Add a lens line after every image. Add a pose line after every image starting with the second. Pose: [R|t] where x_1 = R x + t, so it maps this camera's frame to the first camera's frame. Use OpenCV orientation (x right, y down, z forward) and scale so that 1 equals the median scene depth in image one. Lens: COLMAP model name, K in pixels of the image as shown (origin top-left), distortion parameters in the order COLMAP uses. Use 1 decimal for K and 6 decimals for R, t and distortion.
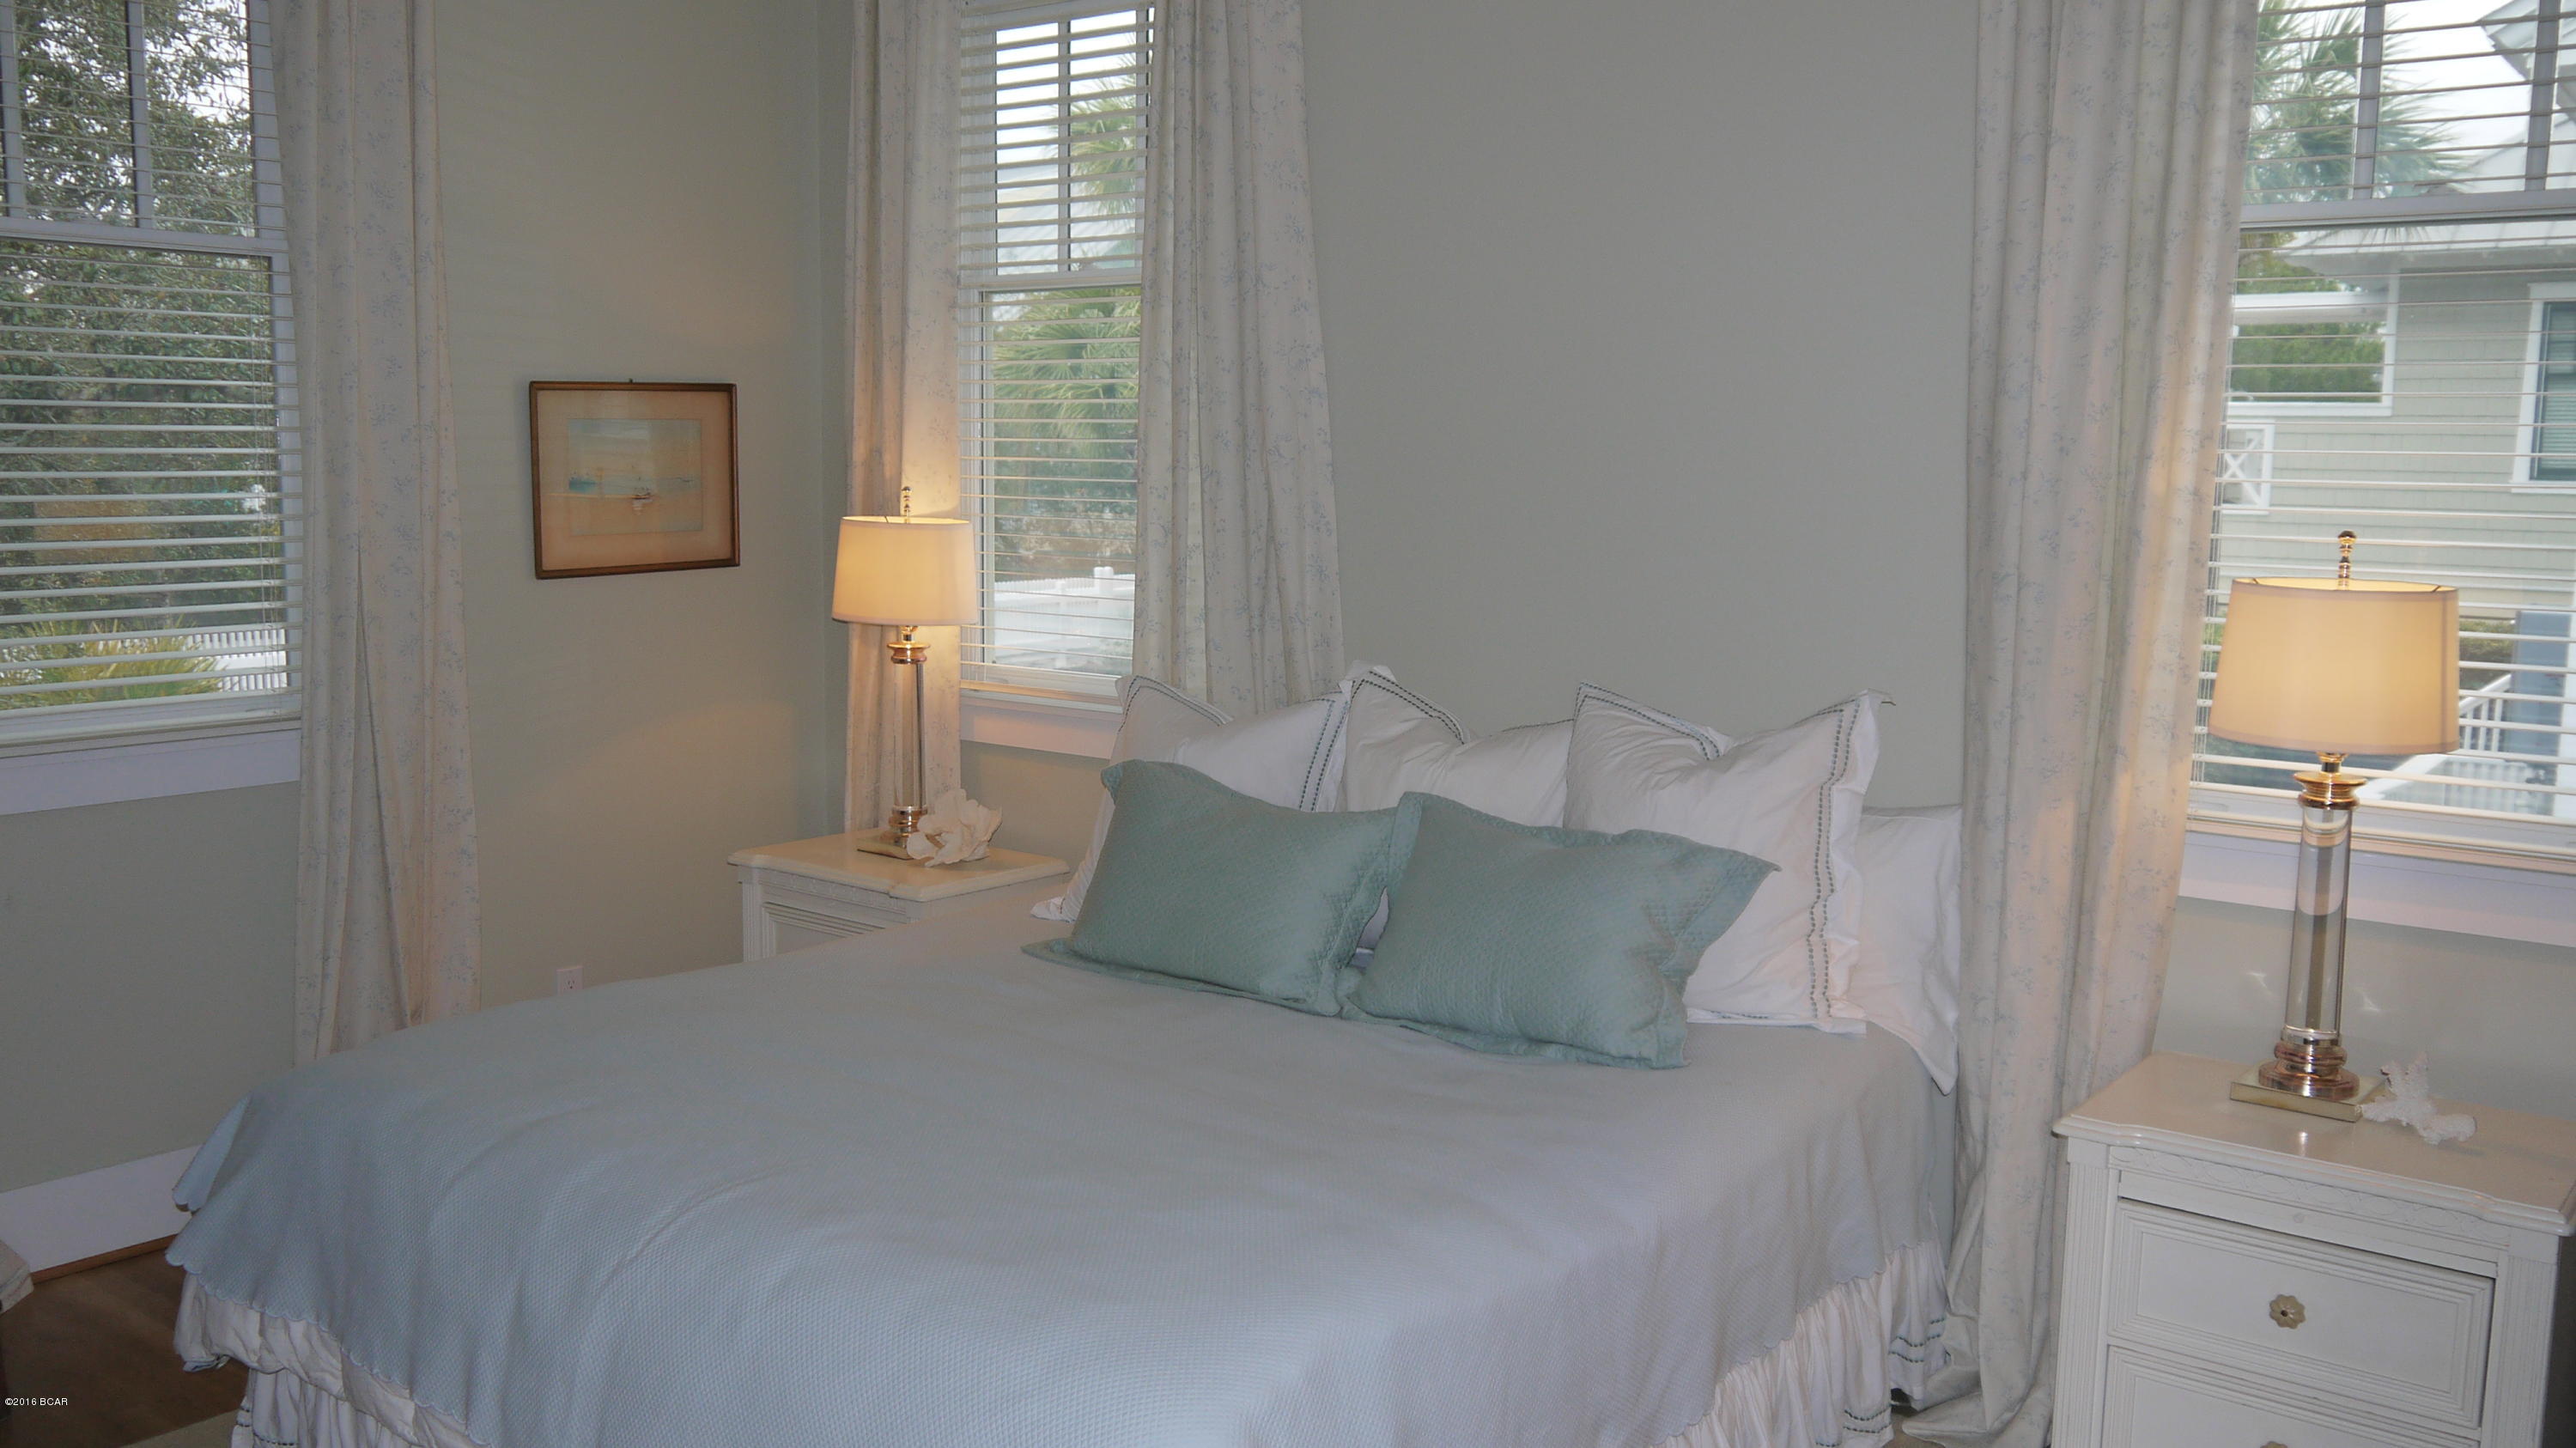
lens RADIAL K [[2131.8, 0, 1280.9], [0, 2131.8, 717.8], [0, 0, 1]] dist [-0.047890, 0.030113]
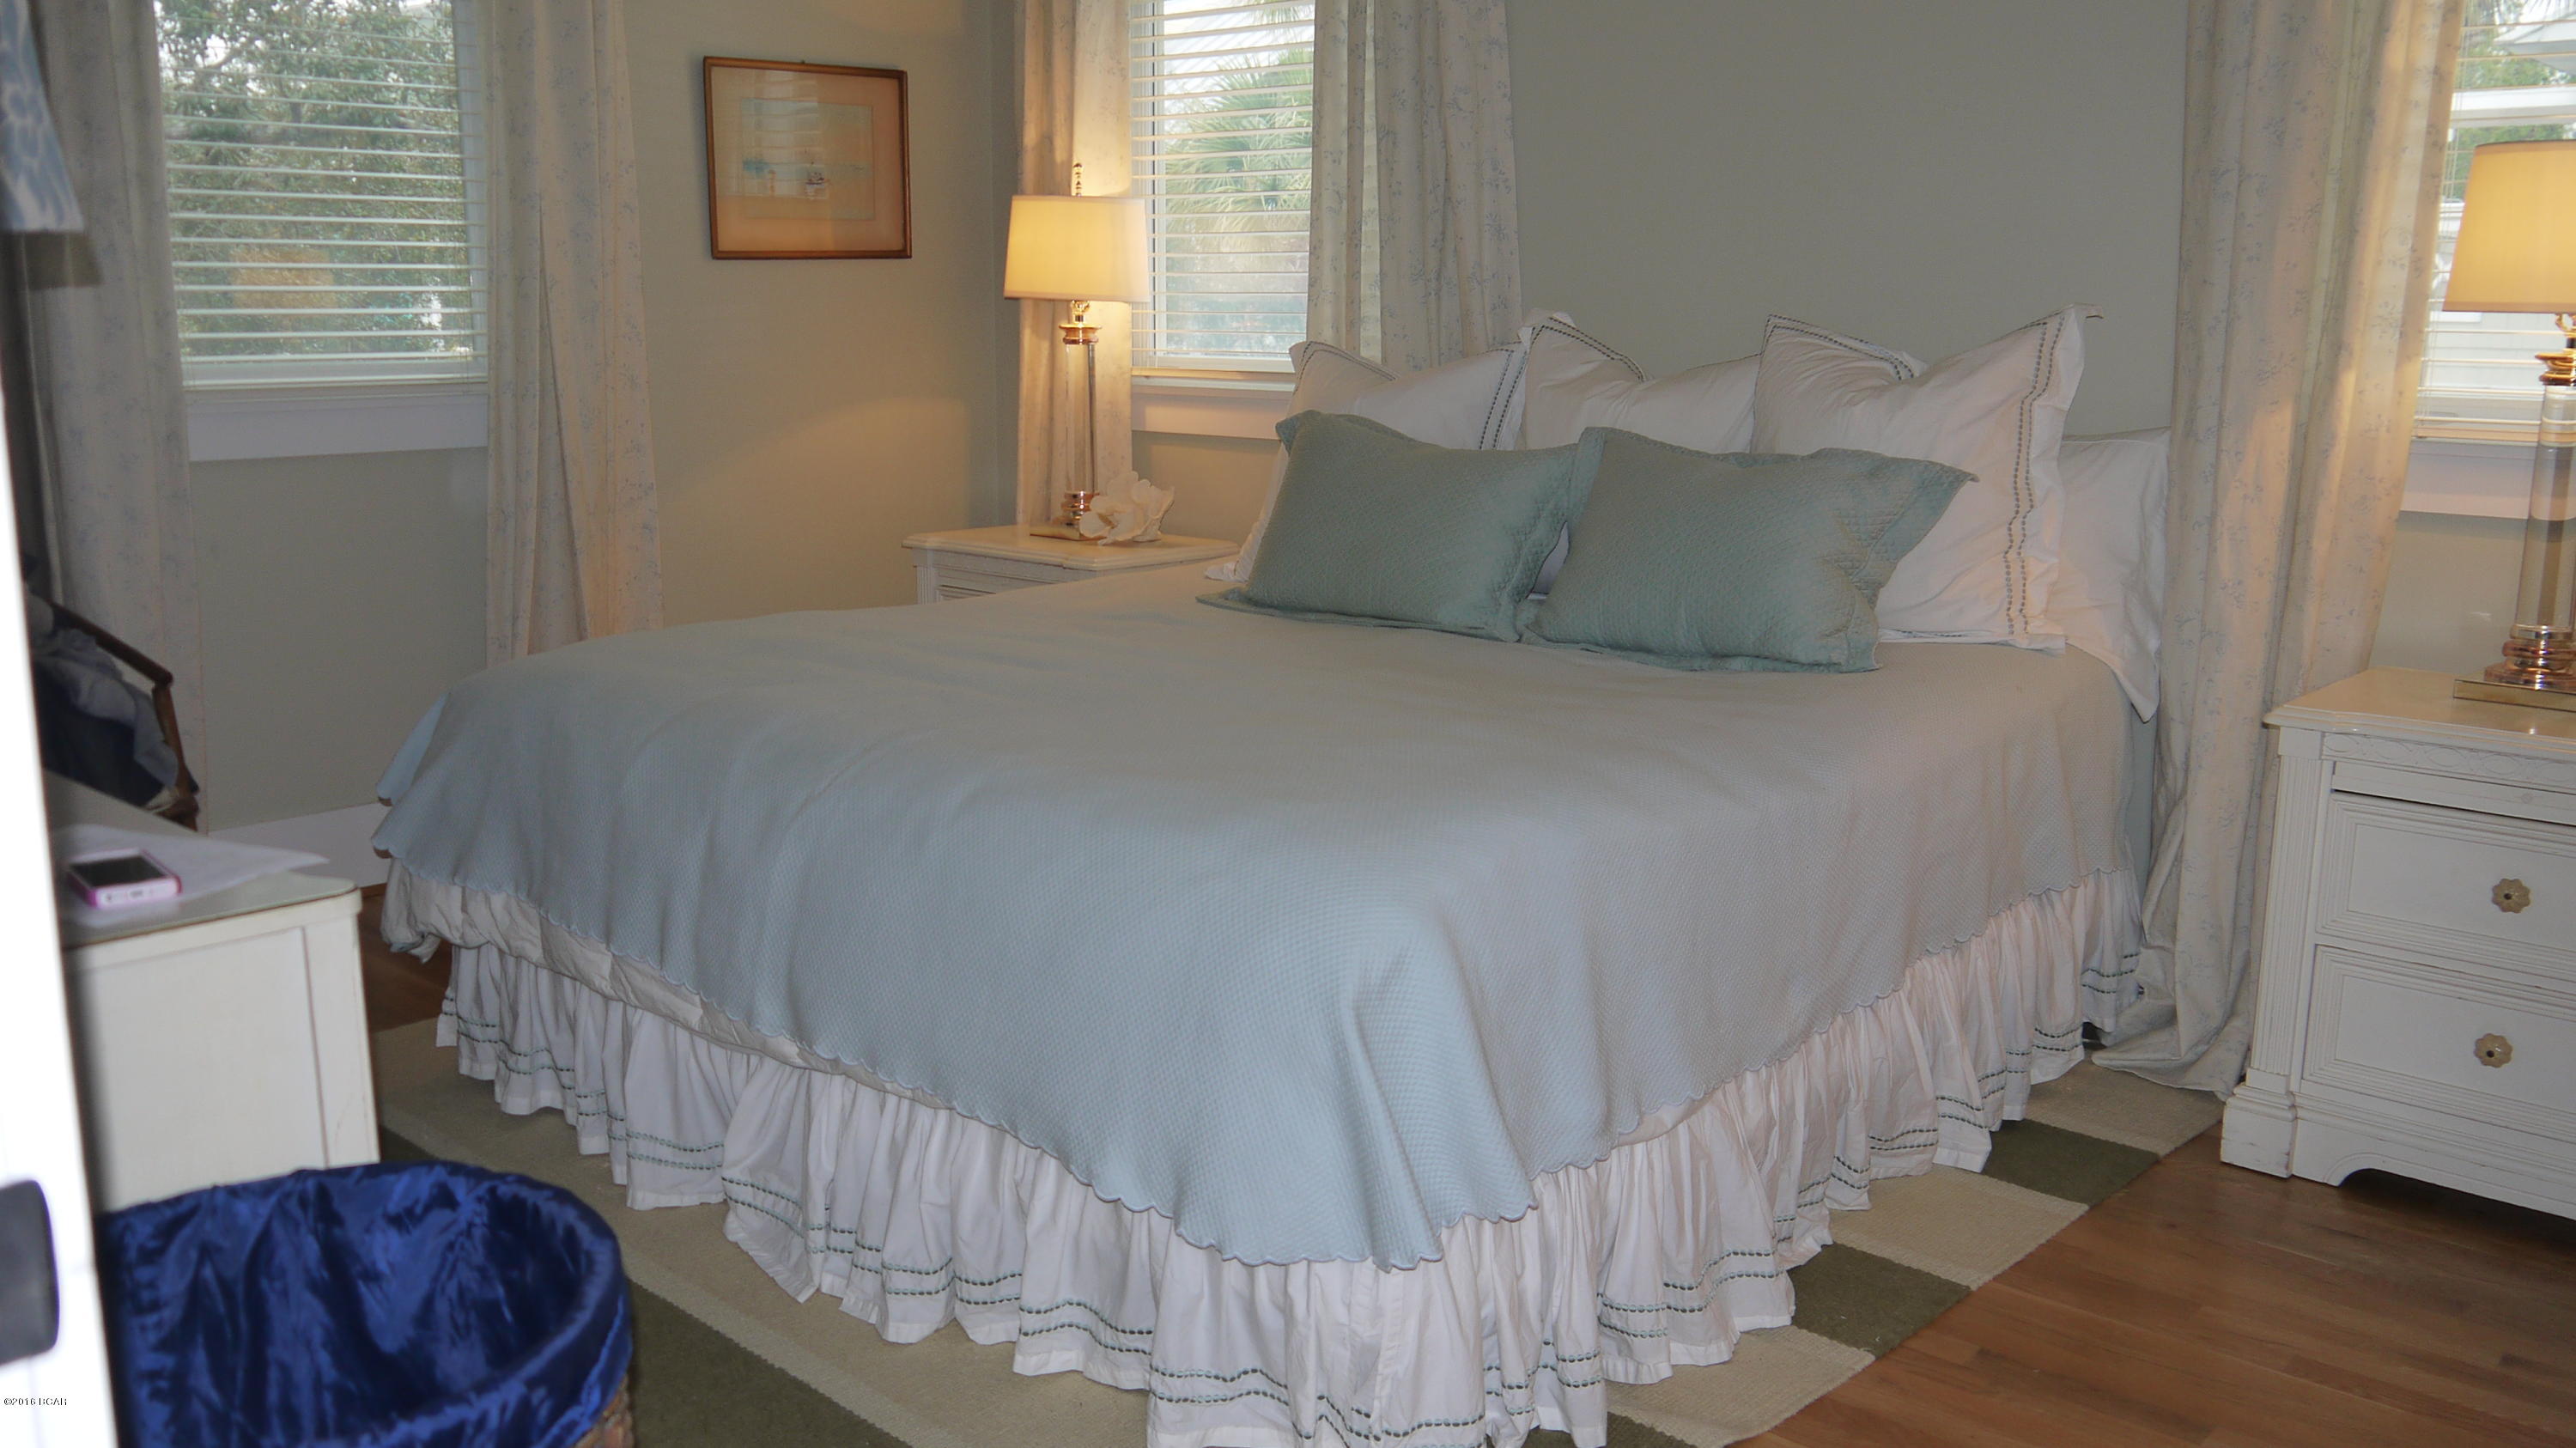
lens RADIAL K [[2131.8, 0, 1277.0], [0, 2131.8, 741.0], [0, 0, 1]] dist [-0.047890, 0.030113]
pose [[0.997169, 0.007457, -0.074824, -0.009735], [-0.002178, 0.997517, 0.070391, 0.113873], [0.075163, -0.070029, 0.994709, 0.006579]]
